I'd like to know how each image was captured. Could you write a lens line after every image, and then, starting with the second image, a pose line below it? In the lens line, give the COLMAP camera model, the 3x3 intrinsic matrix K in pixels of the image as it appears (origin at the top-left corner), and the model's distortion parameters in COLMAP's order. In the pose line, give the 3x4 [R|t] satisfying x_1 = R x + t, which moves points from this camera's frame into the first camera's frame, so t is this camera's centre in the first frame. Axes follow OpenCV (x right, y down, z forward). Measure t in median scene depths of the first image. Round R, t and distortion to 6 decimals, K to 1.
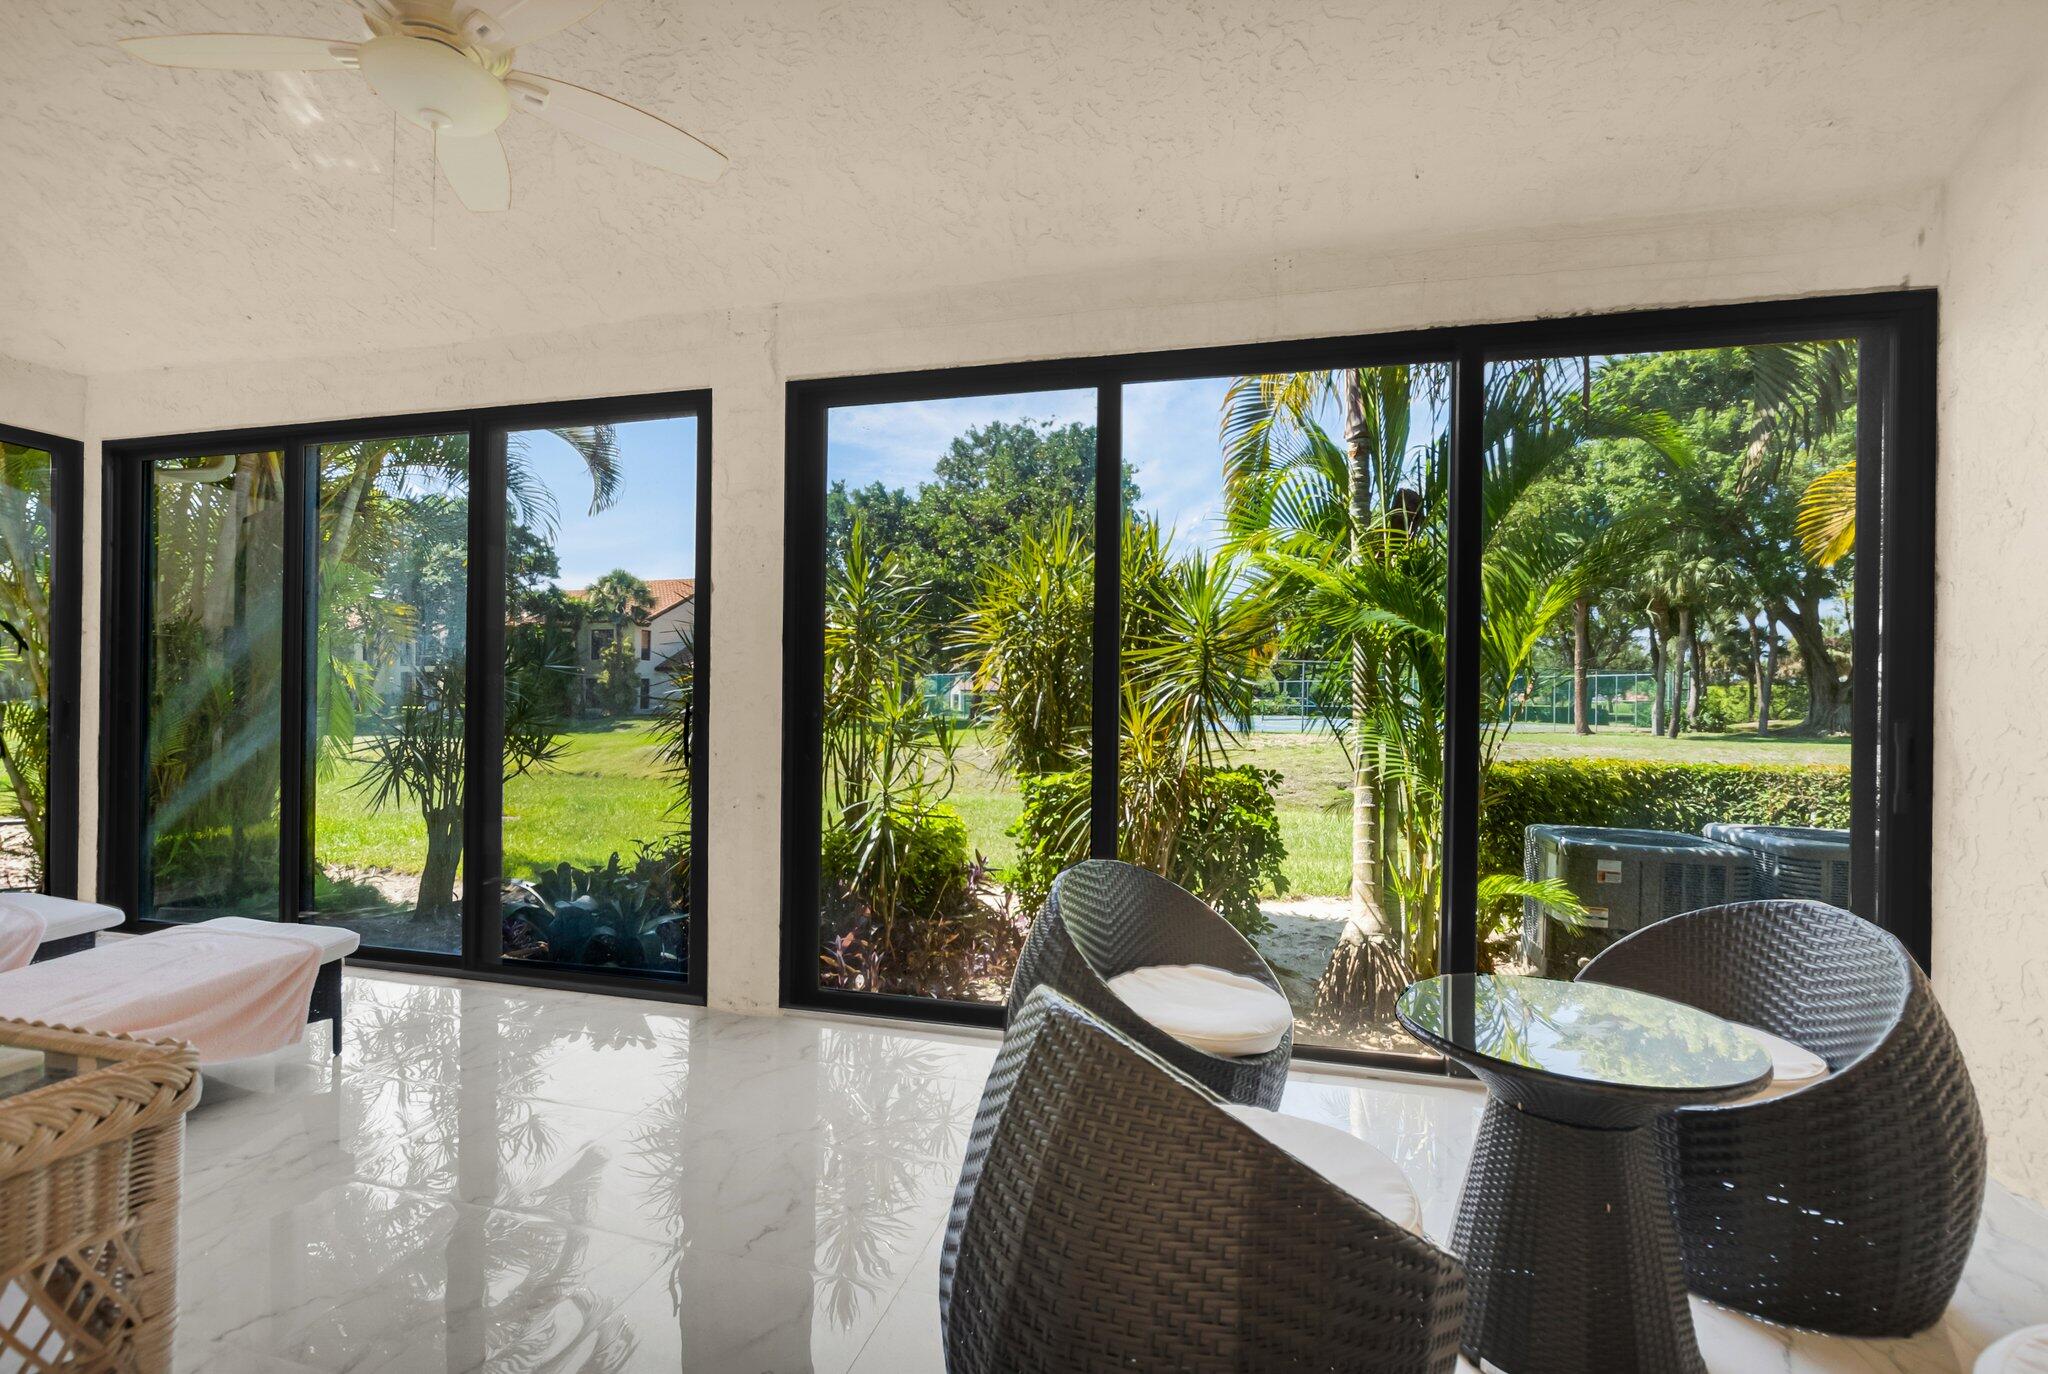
lens RADIAL K [[899.3, 0, 1071.6], [0, 899.3, 694.3], [0, 0, 1]] dist [-0.001019, -0.000118]
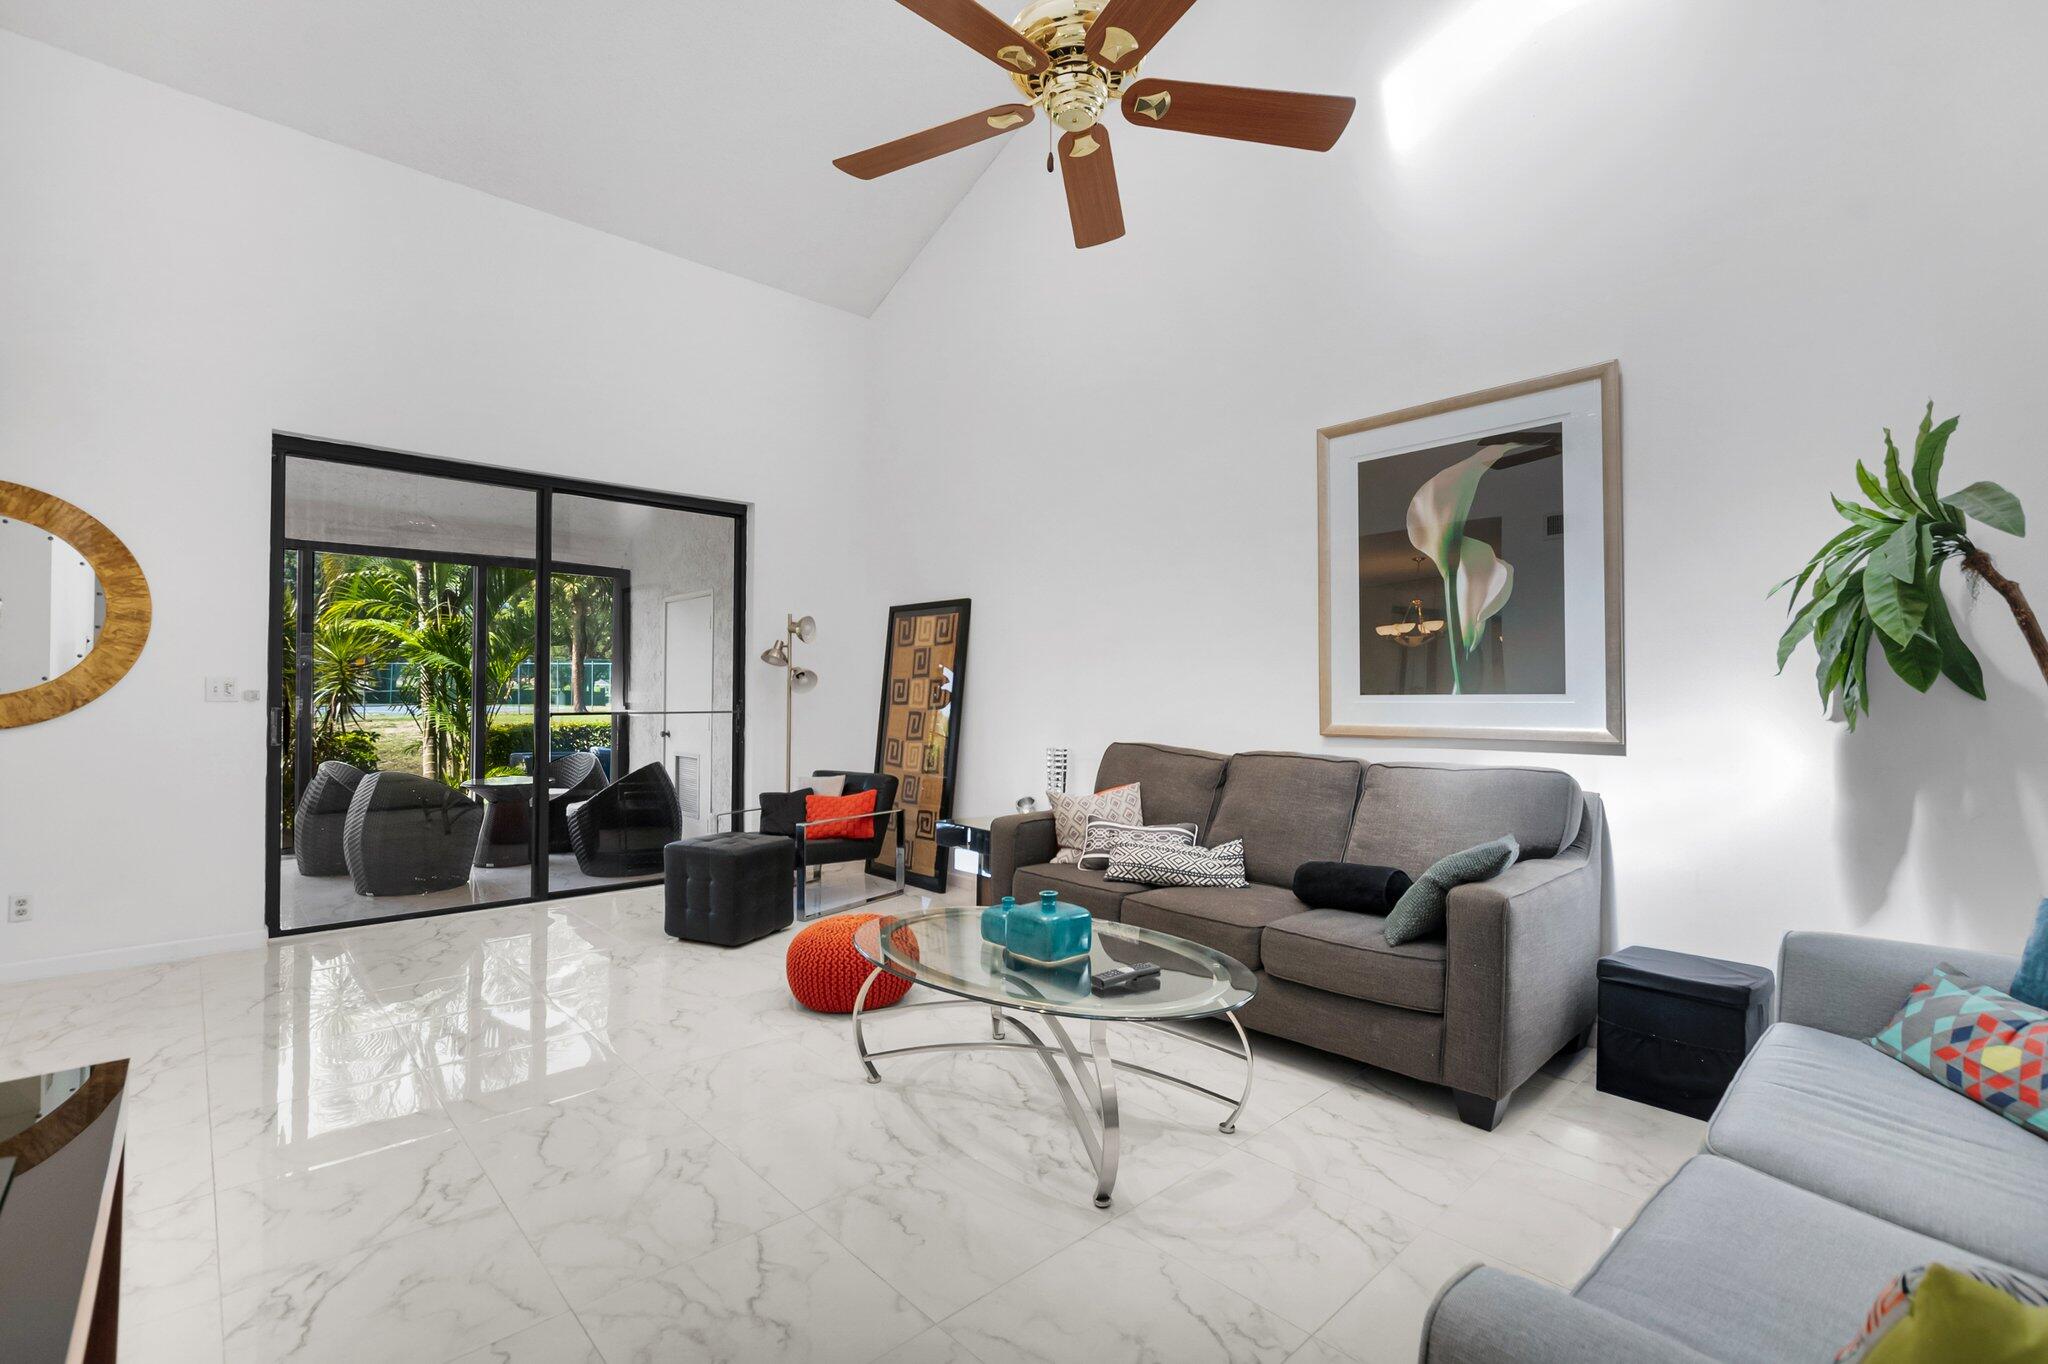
lens RADIAL K [[912.3, 0, 1023.8], [0, 912.3, 685.8], [0, 0, 1]] dist [-0.005887, -0.000139]
pose [[0.585669, -0.004125, 0.810540, -0.076242], [-0.003150, 0.999968, 0.007365, -0.004870], [-0.810544, -0.006867, 0.585638, -0.179402]]
